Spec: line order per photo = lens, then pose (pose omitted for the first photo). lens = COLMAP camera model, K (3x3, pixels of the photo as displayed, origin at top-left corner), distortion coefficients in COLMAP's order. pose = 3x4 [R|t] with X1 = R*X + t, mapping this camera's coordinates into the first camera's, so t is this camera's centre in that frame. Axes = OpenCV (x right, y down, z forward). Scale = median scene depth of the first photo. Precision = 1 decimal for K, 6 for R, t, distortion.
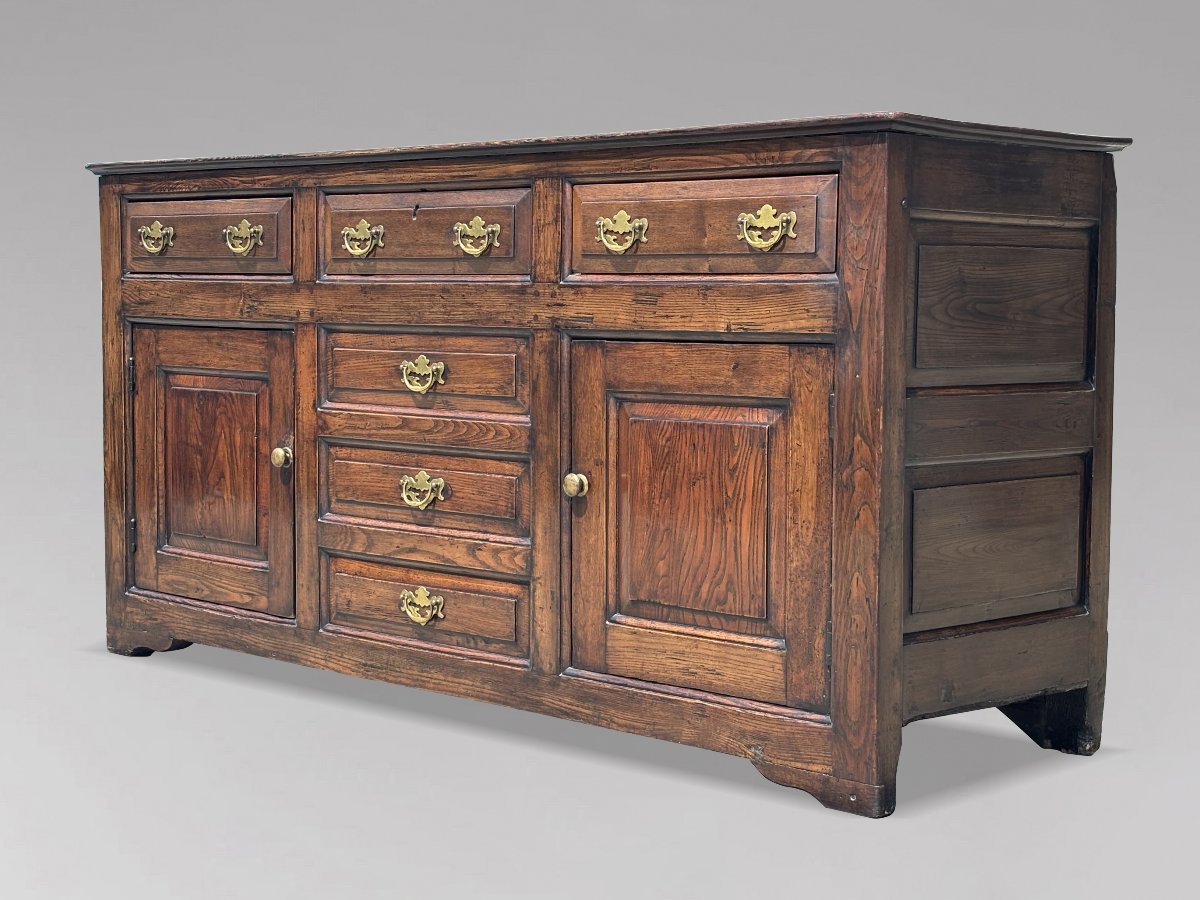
lens RADIAL K [[2114.0, 0, 599.6], [0, 2114.0, 442.4], [0, 0, 1]] dist [0.270460, -1.220337]
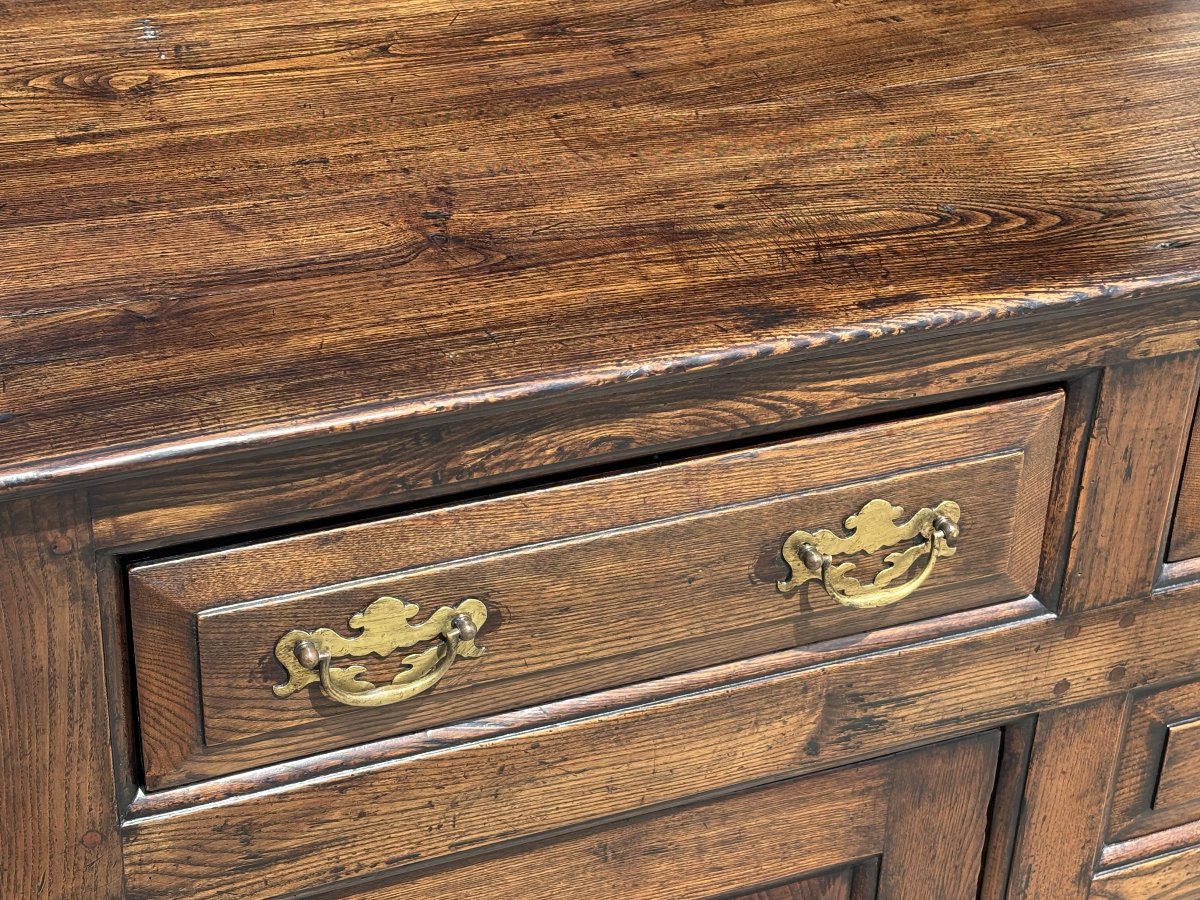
lens RADIAL K [[2114.0, 0, 599.6], [0, 2114.0, 442.4], [0, 0, 1]] dist [0.270460, -1.220337]
pose [[0.389329, -0.463810, 0.795803, -0.475840], [0.036226, 0.871014, 0.489921, -0.296999], [-0.920386, -0.161912, 0.355913, 1.071776]]
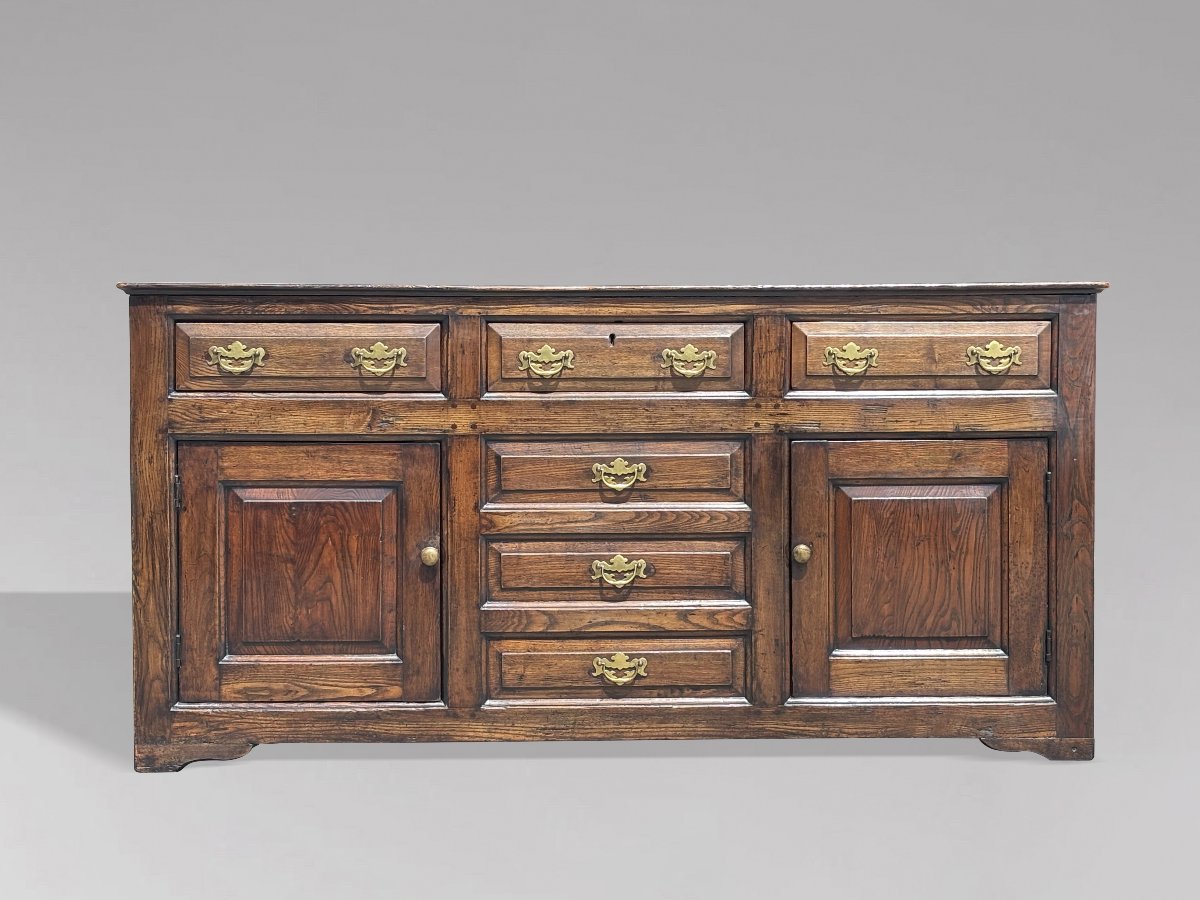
lens RADIAL K [[2114.0, 0, 599.6], [0, 2114.0, 442.4], [0, 0, 1]] dist [0.270460, -1.220337]
pose [[0.682491, -0.039220, 0.729841, -1.019417], [0.058573, 0.998282, -0.001128, -0.052413], [-0.728544, 0.043519, 0.683616, 0.201731]]
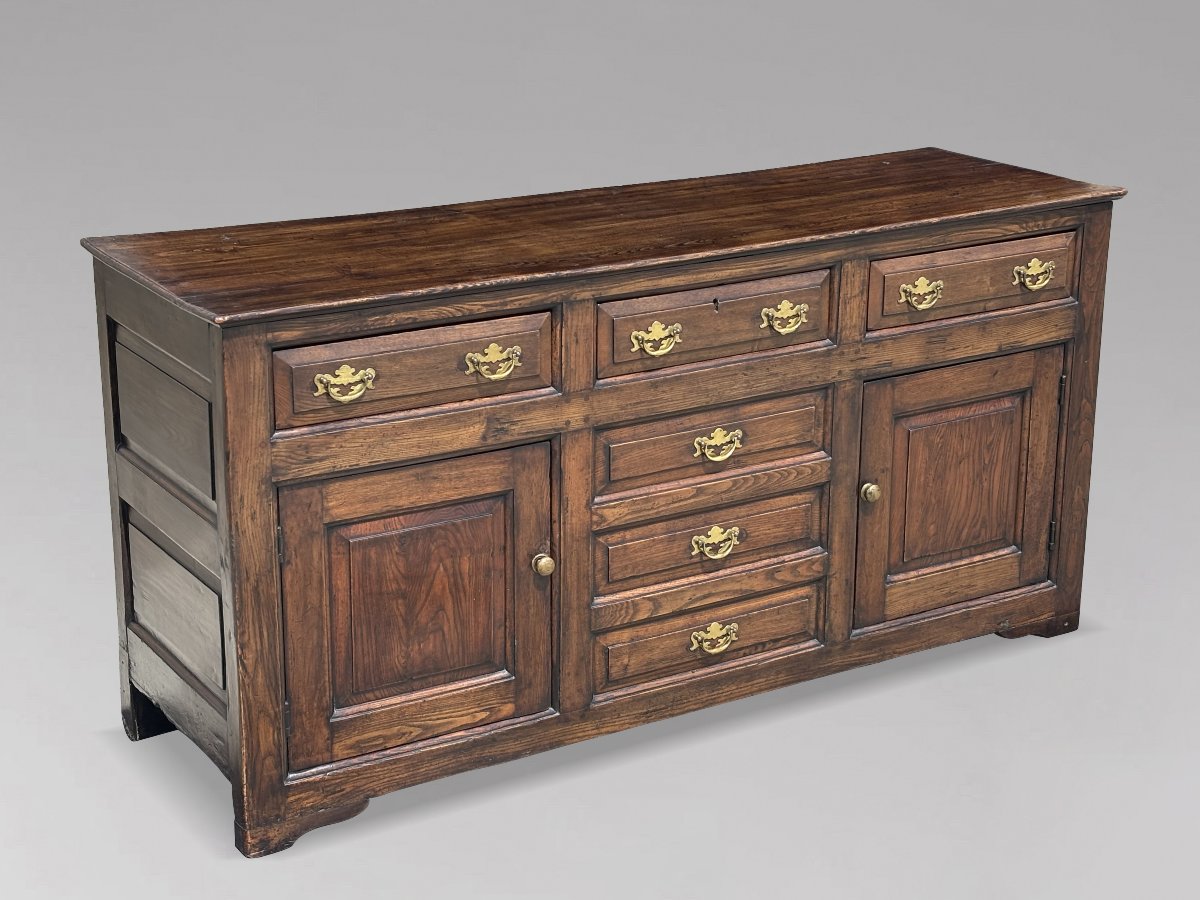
lens RADIAL K [[2114.0, 0, 599.6], [0, 2114.0, 442.4], [0, 0, 1]] dist [0.270460, -1.220337]
pose [[0.239798, -0.306891, 0.921040, -1.187937], [0.066400, 0.951684, 0.299814, -0.392485], [-0.968549, -0.010738, 0.248590, 0.830435]]
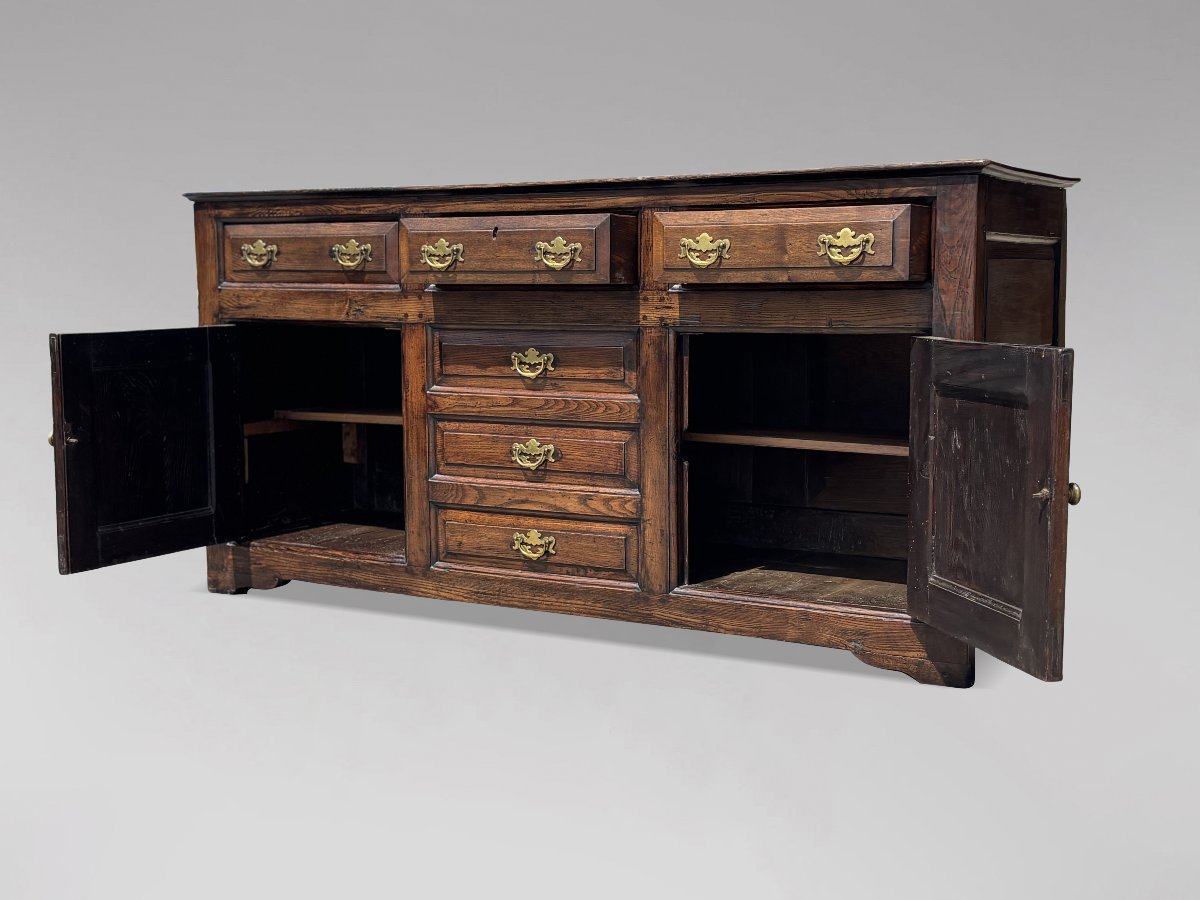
lens RADIAL K [[1600.5, 0, 600.0], [0, 1600.5, 450.0], [0, 0, 1]] dist [0.262416, -1.054835]
pose [[0.972957, -0.035120, 0.228299, -0.280730], [0.026958, 0.998884, 0.038772, -0.017217], [-0.229406, -0.031569, 0.972819, 0.058483]]
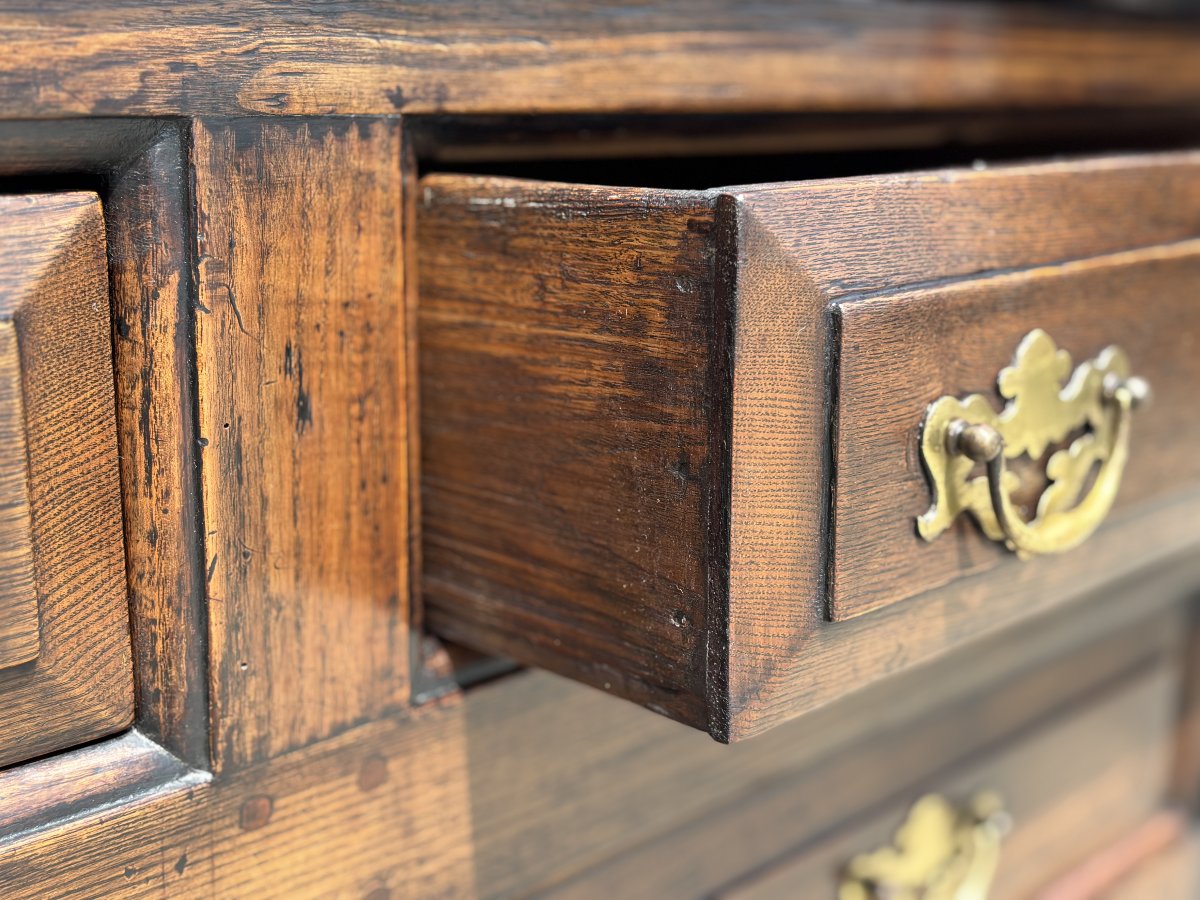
lens RADIAL K [[1600.5, 0, 600.0], [0, 1600.5, 450.0], [0, 0, 1]] dist [0.262416, -1.054835]
pose [[-0.000523, -0.230560, 0.973058, -0.277834], [0.062717, 0.971135, 0.230138, -0.136137], [-0.998031, 0.061148, 0.013952, 1.092960]]
